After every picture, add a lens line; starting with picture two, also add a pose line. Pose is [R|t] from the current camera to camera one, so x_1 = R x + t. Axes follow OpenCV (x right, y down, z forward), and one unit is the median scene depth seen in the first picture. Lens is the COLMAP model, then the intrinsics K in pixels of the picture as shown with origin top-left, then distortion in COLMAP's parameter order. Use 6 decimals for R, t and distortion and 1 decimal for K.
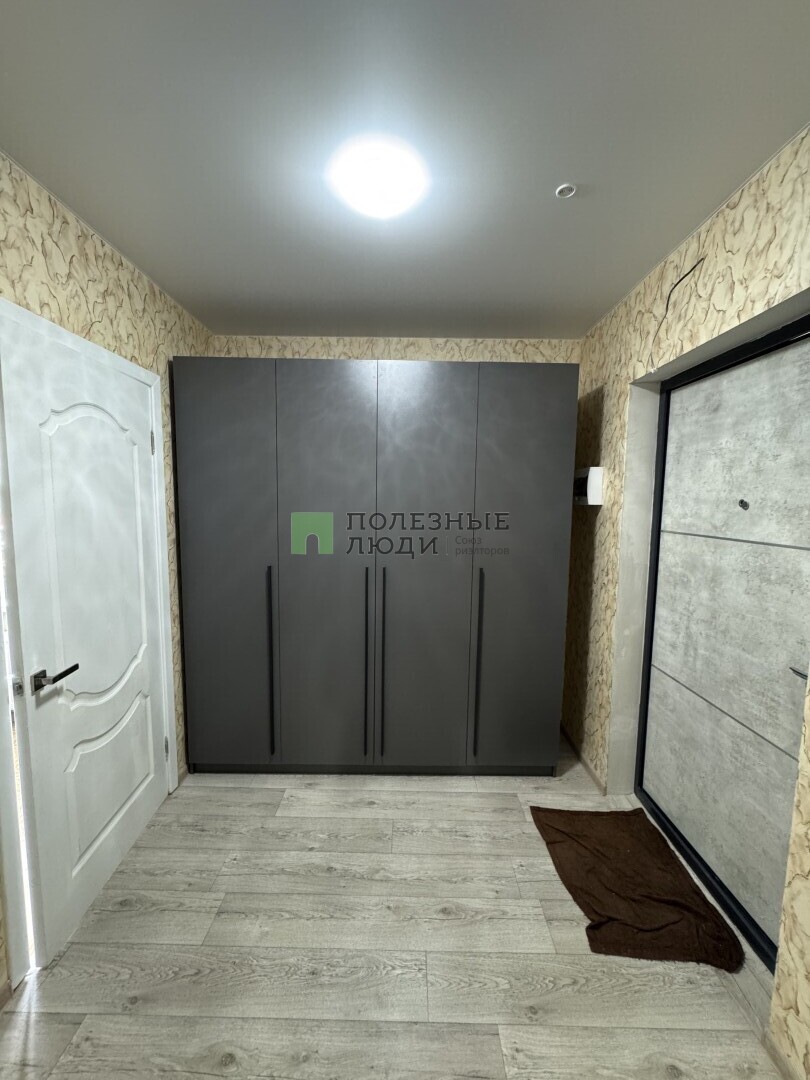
lens RADIAL K [[435.4, 0, 405.2], [0, 435.4, 538.7], [0, 0, 1]] dist [0.011821, 0.000232]
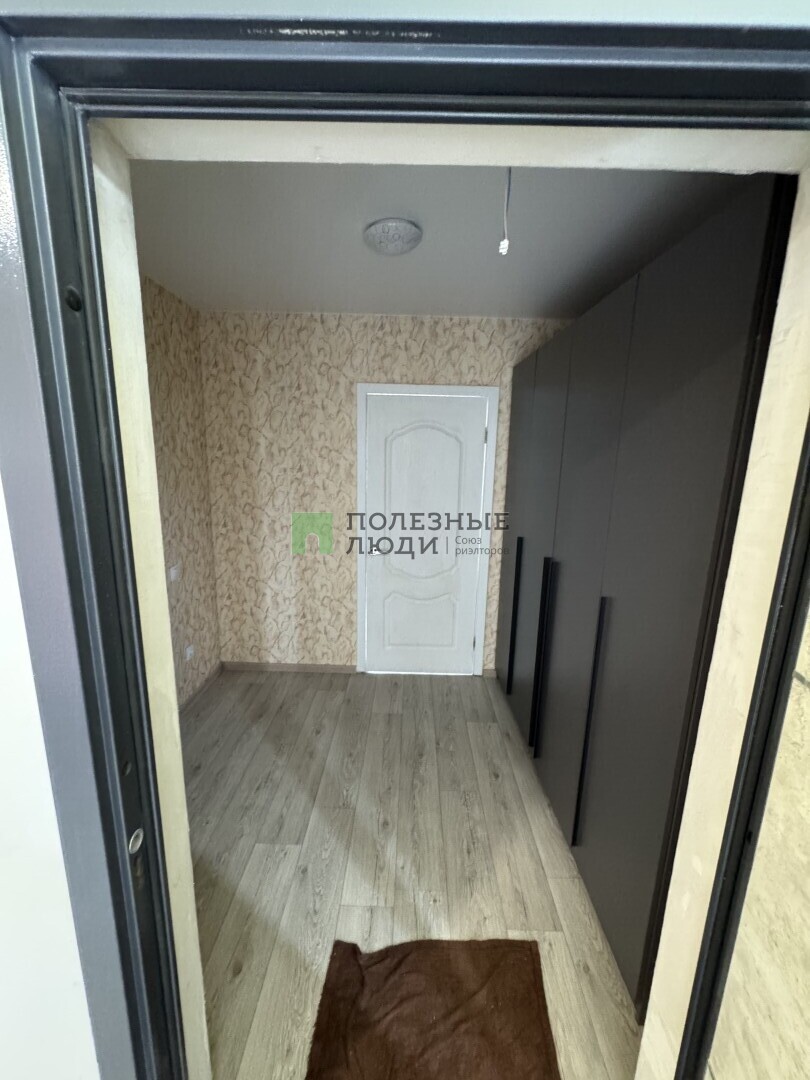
lens RADIAL K [[435.4, 0, 409.0], [0, 435.4, 542.8], [0, 0, 1]] dist [0.011821, 0.000232]
pose [[-0.004280, 0.187706, -0.982216, 1.099901], [-0.118092, 0.975257, 0.186891, -0.139463], [0.992993, 0.116792, 0.017993, 0.923871]]
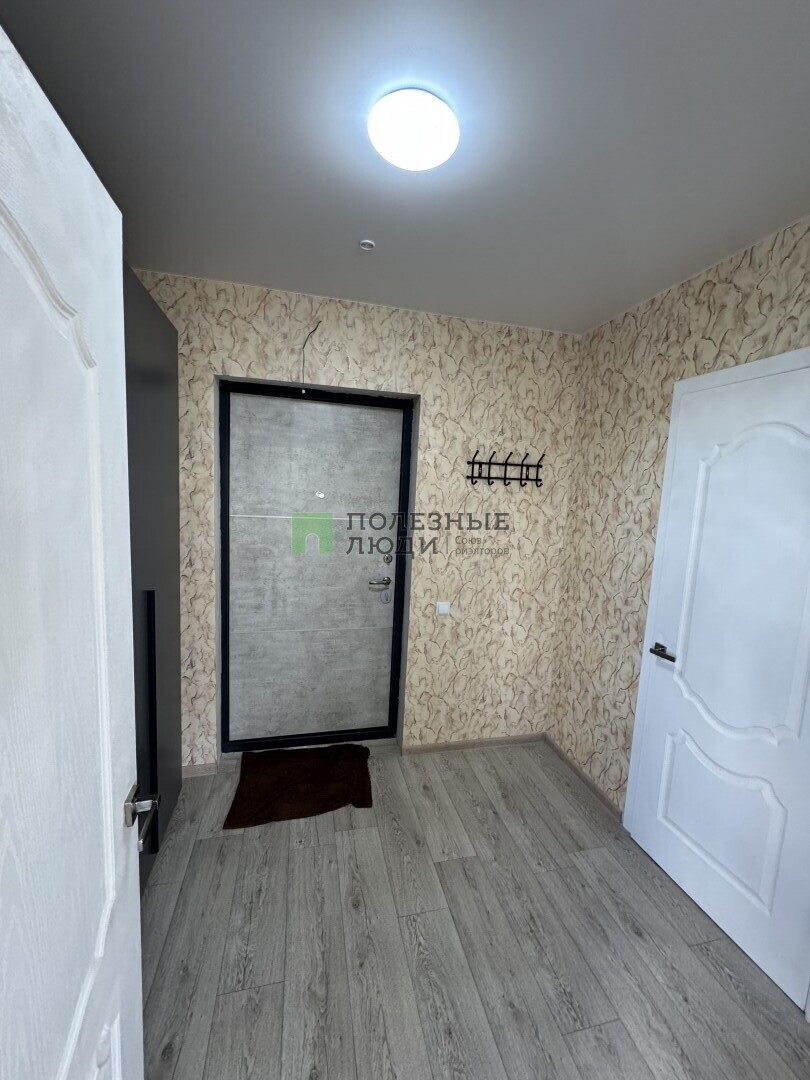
lens RADIAL K [[435.4, 0, 406.0], [0, 435.4, 539.1], [0, 0, 1]] dist [0.011821, 0.000232]
pose [[-0.238766, -0.136657, 0.961413, -0.778351], [0.039438, 0.987867, 0.150211, -0.137743], [-0.970276, 0.073782, -0.230479, 1.028406]]
